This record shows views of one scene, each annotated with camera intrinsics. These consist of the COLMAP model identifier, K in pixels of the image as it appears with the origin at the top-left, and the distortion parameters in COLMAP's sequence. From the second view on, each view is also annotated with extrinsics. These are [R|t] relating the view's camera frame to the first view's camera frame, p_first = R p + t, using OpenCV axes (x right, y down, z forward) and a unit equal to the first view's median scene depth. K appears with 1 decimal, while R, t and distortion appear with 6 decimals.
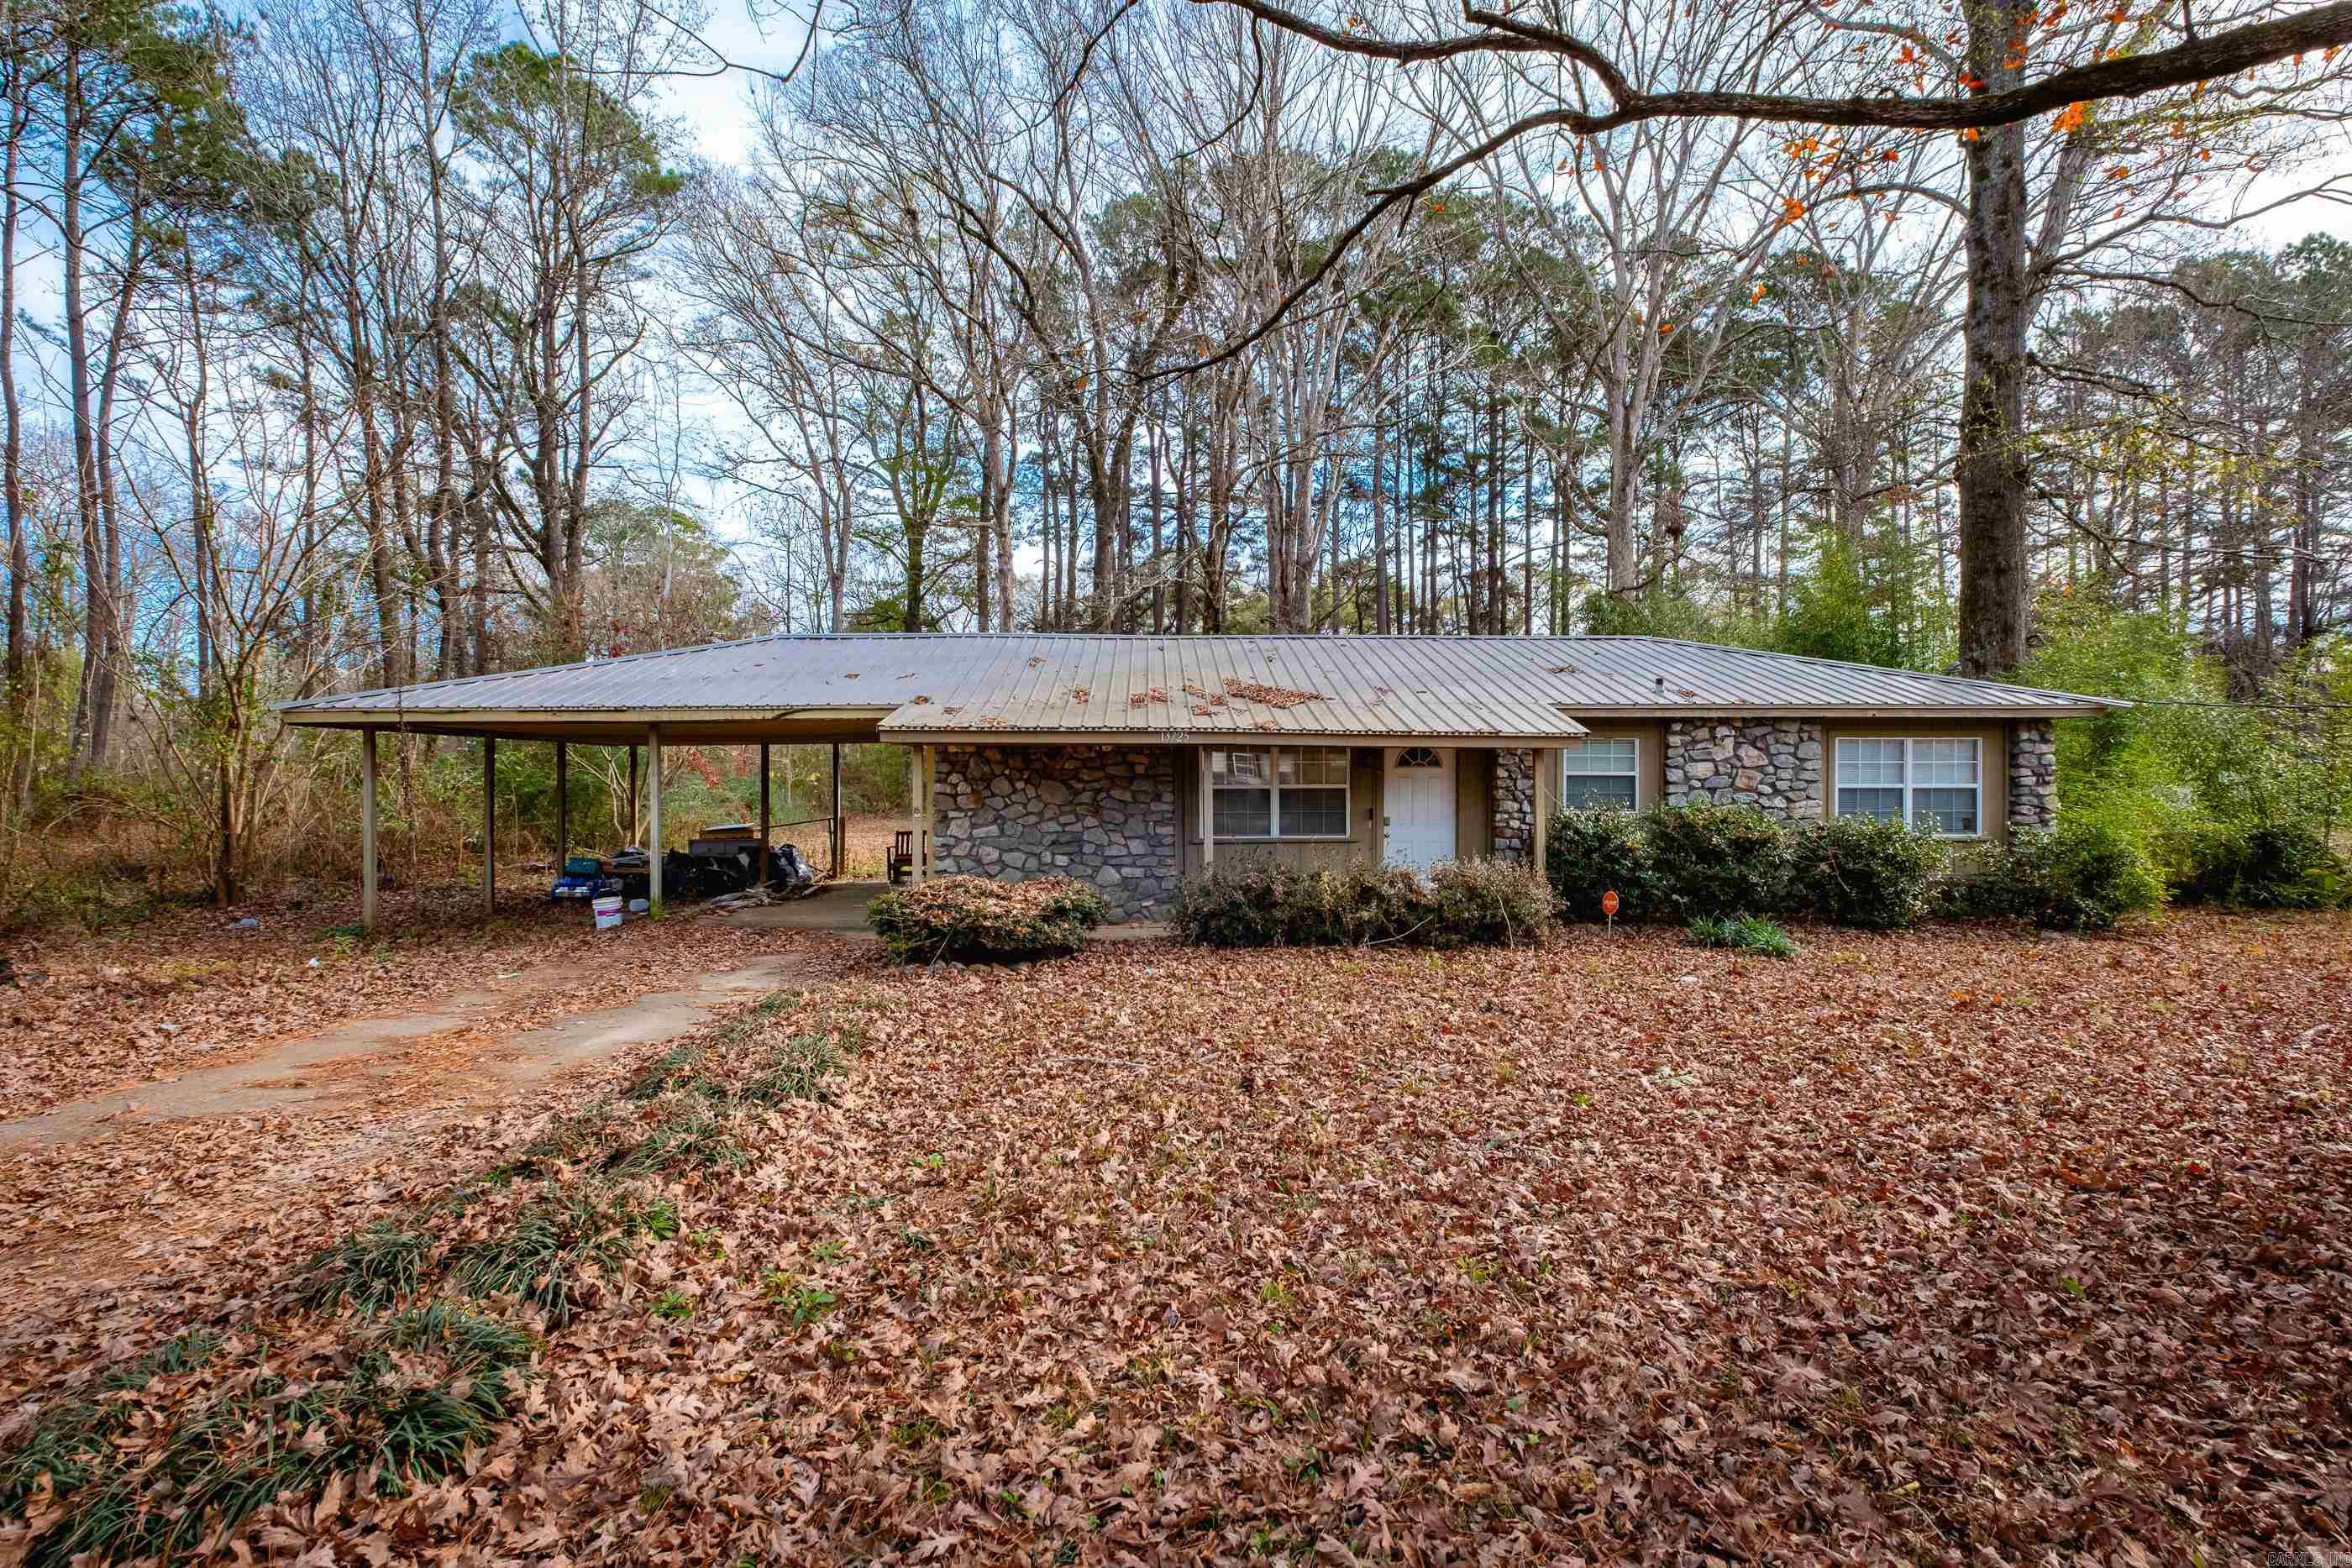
lens RADIAL K [[1119.5, 0, 1173.1], [0, 1119.5, 791.2], [0, 0, 1]] dist [0.007965, -0.002725]
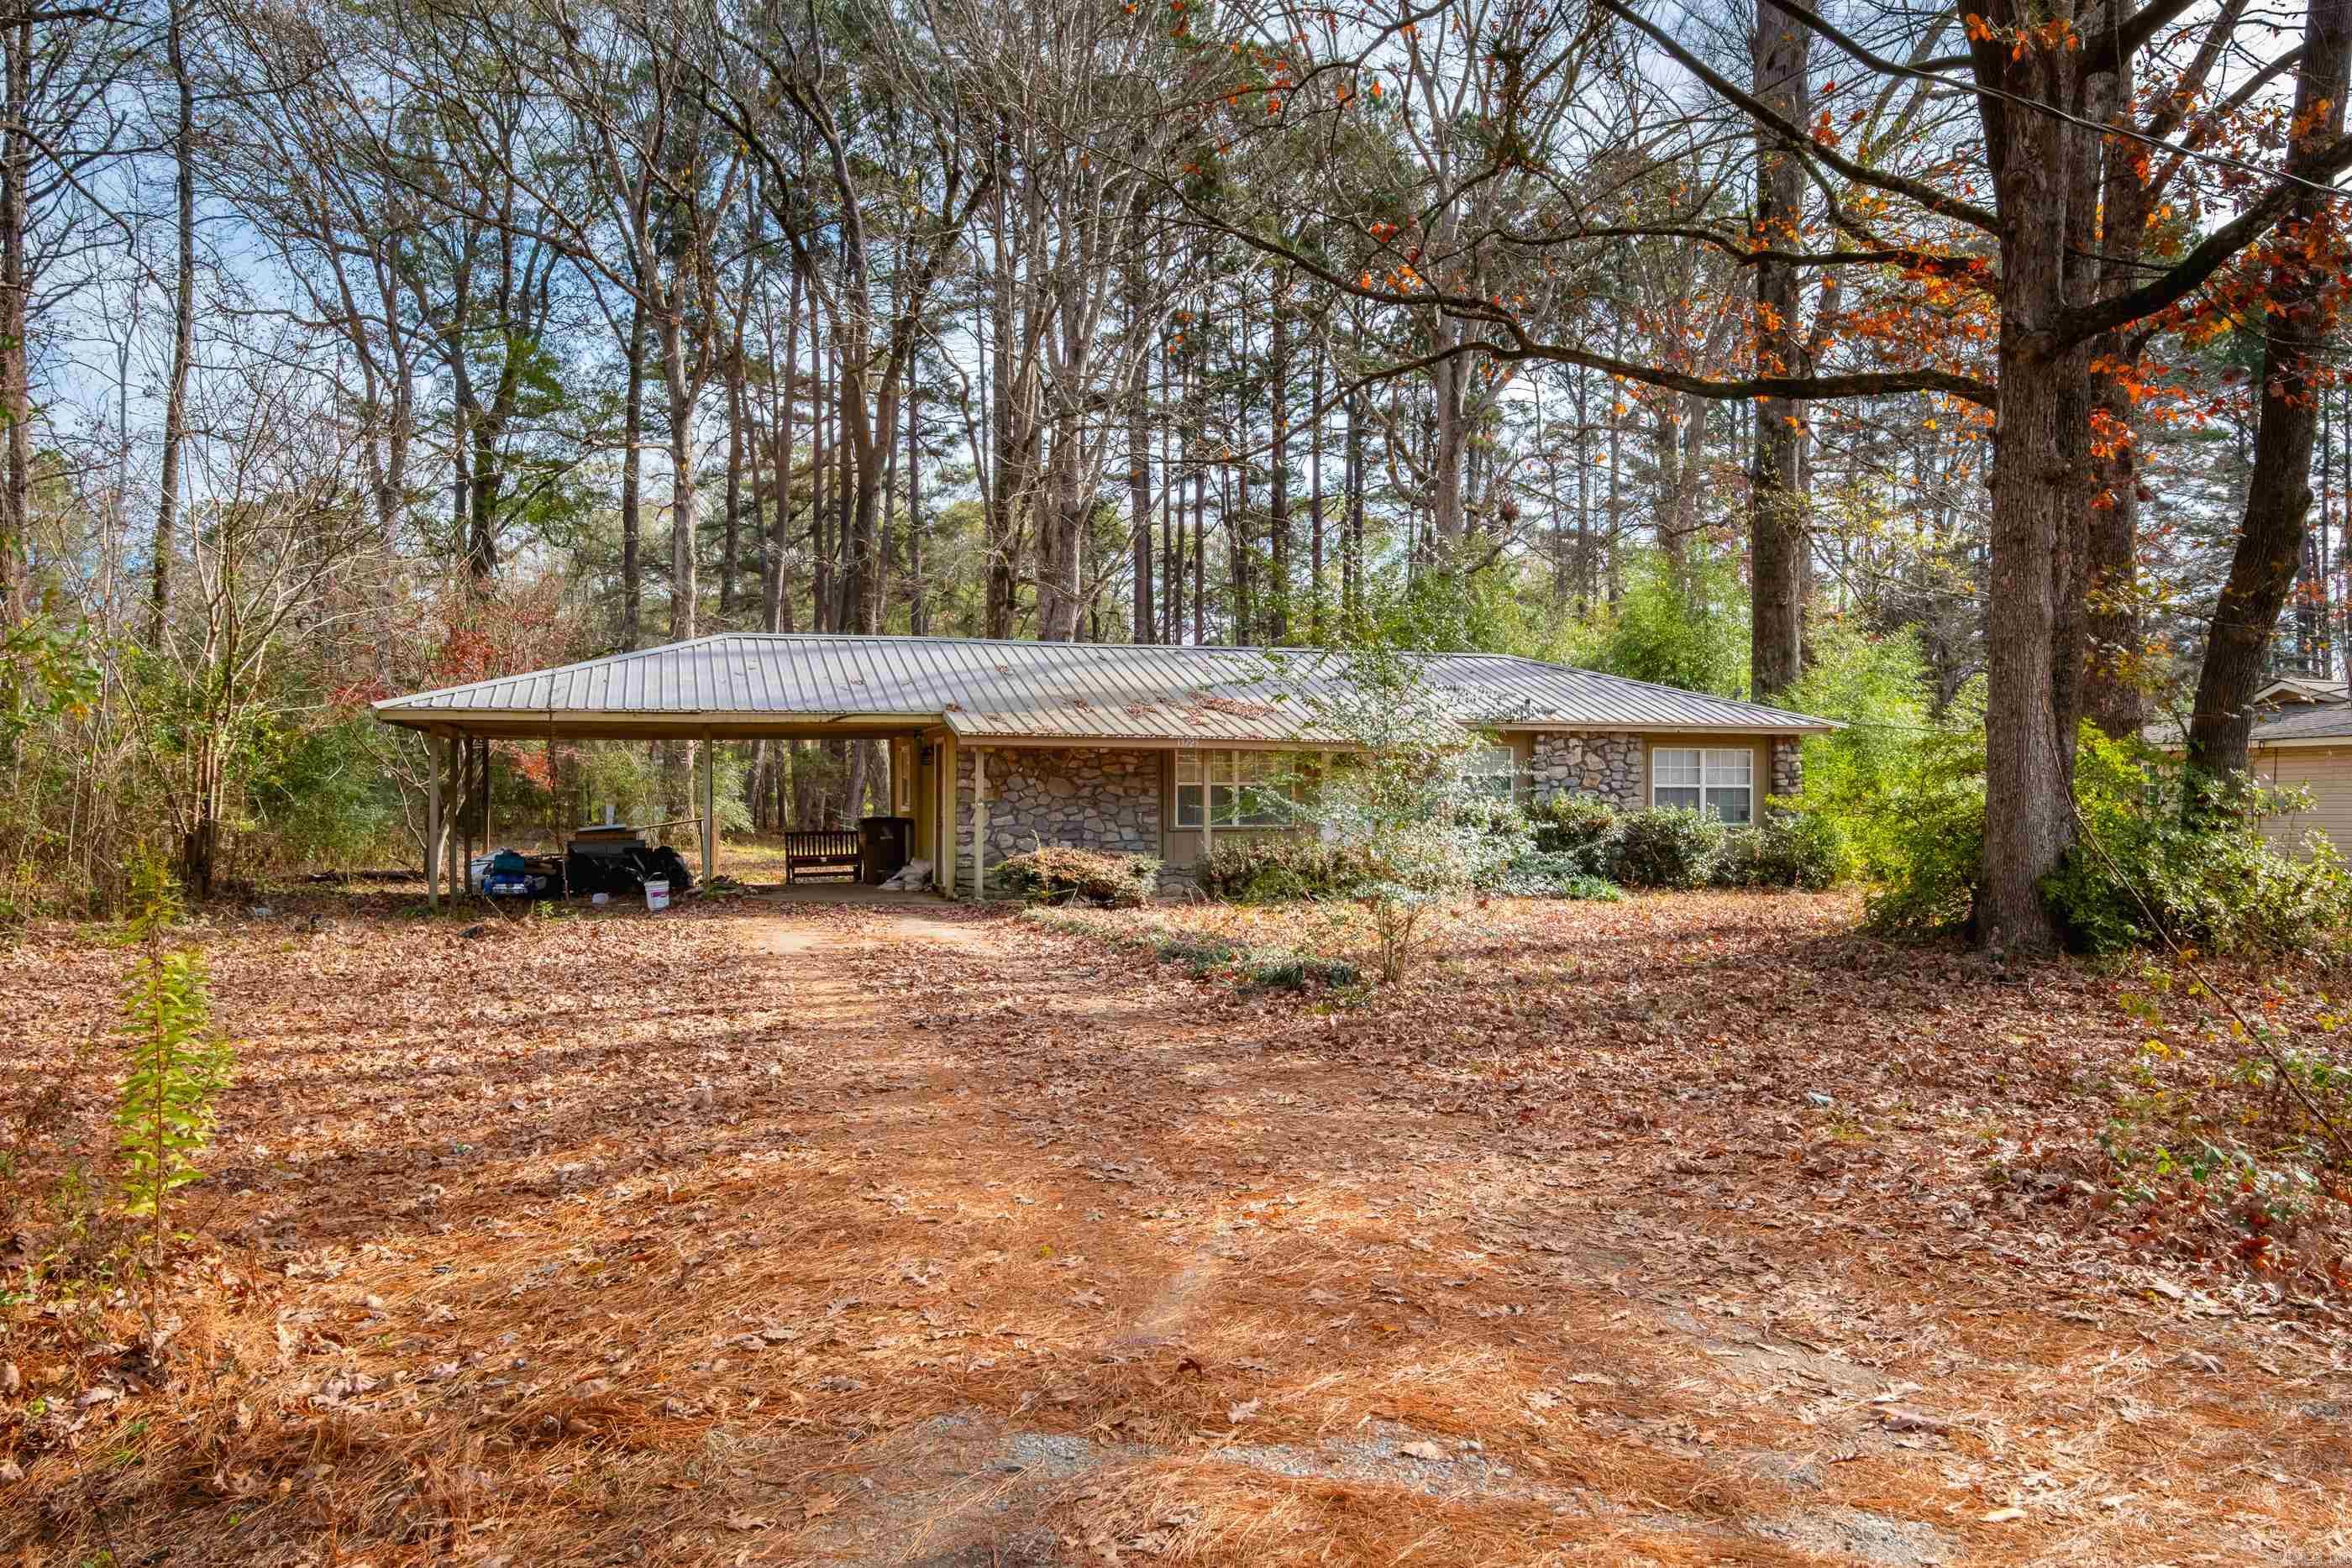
lens RADIAL K [[1831.0, 0, 1179.0], [0, 1831.0, 785.0], [0, 0, 1]] dist [-0.032081, 0.009633]
pose [[0.964871, 0.005034, 0.262676, -0.481315], [-0.001813, 0.999920, -0.012506, 0.021660], [-0.262718, 0.011591, 0.964803, -0.873756]]
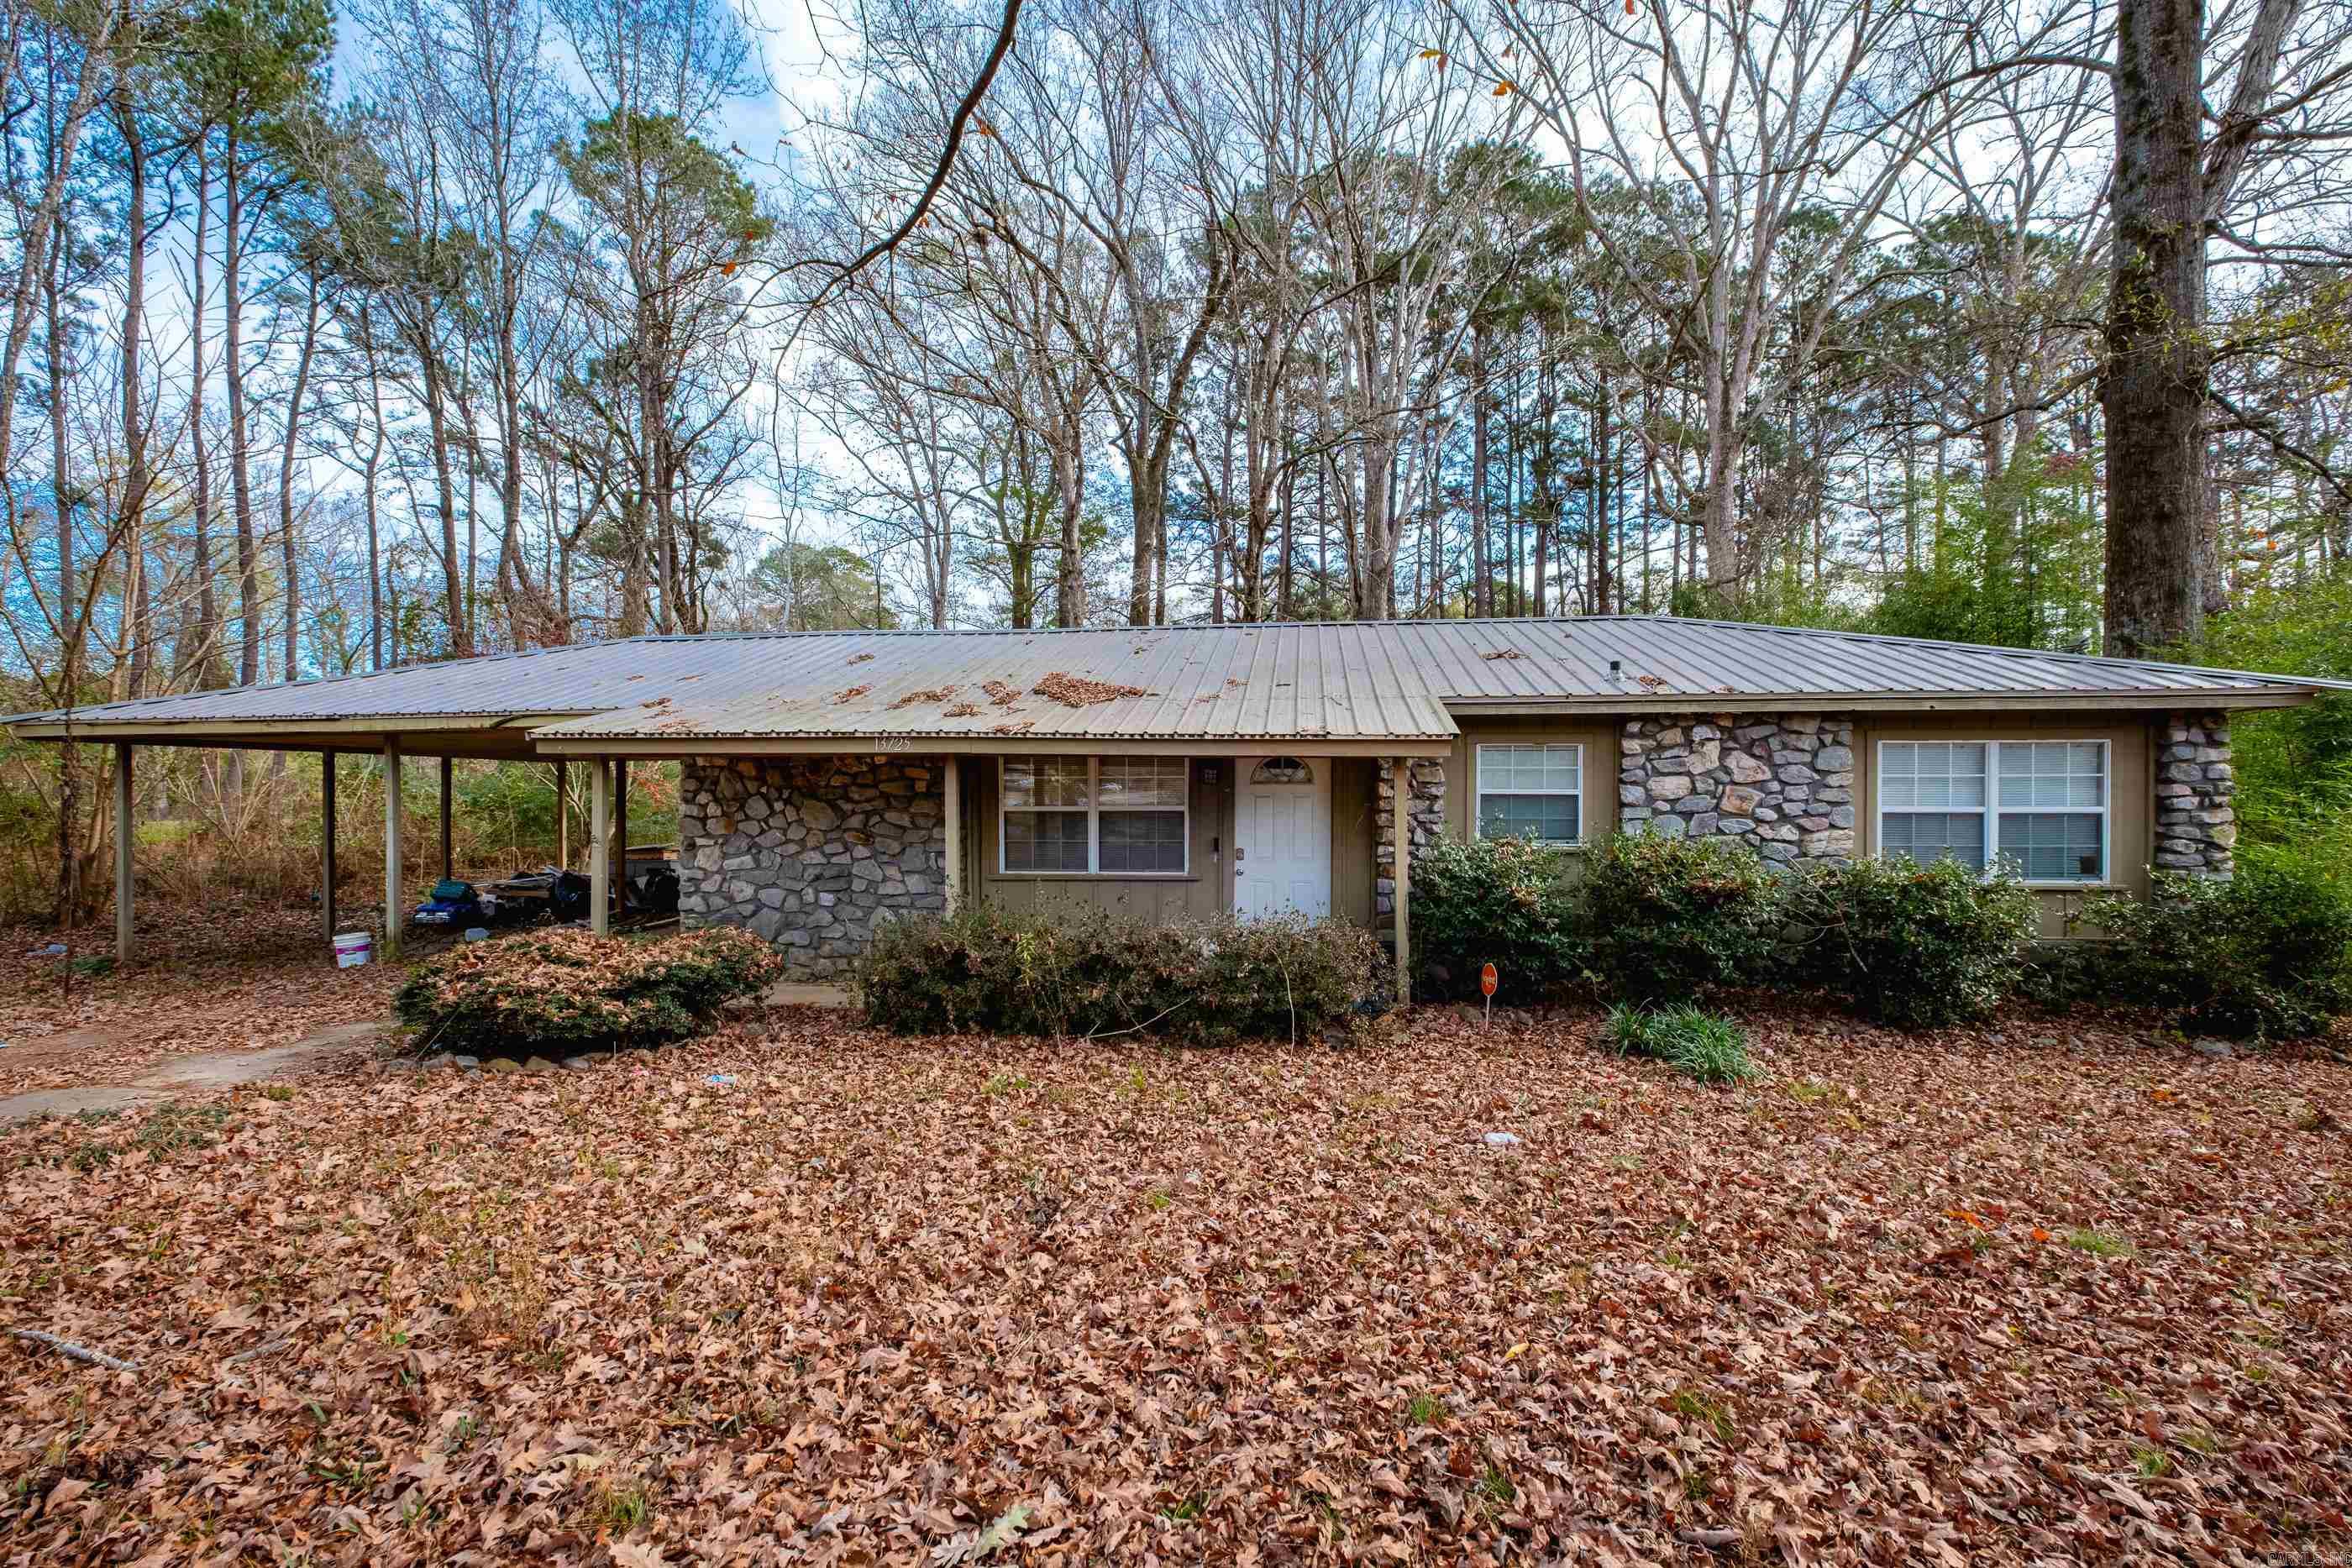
lens RADIAL K [[1041.7, 0, 1175.2], [0, 1041.7, 806.7], [0, 0, 1]] dist [0.004258, -0.003644]
pose [[0.988443, 0.002397, -0.151575, 0.256678], [-0.002230, 0.999997, 0.001269, -0.006304], [0.151577, -0.000916, 0.988445, 0.290706]]
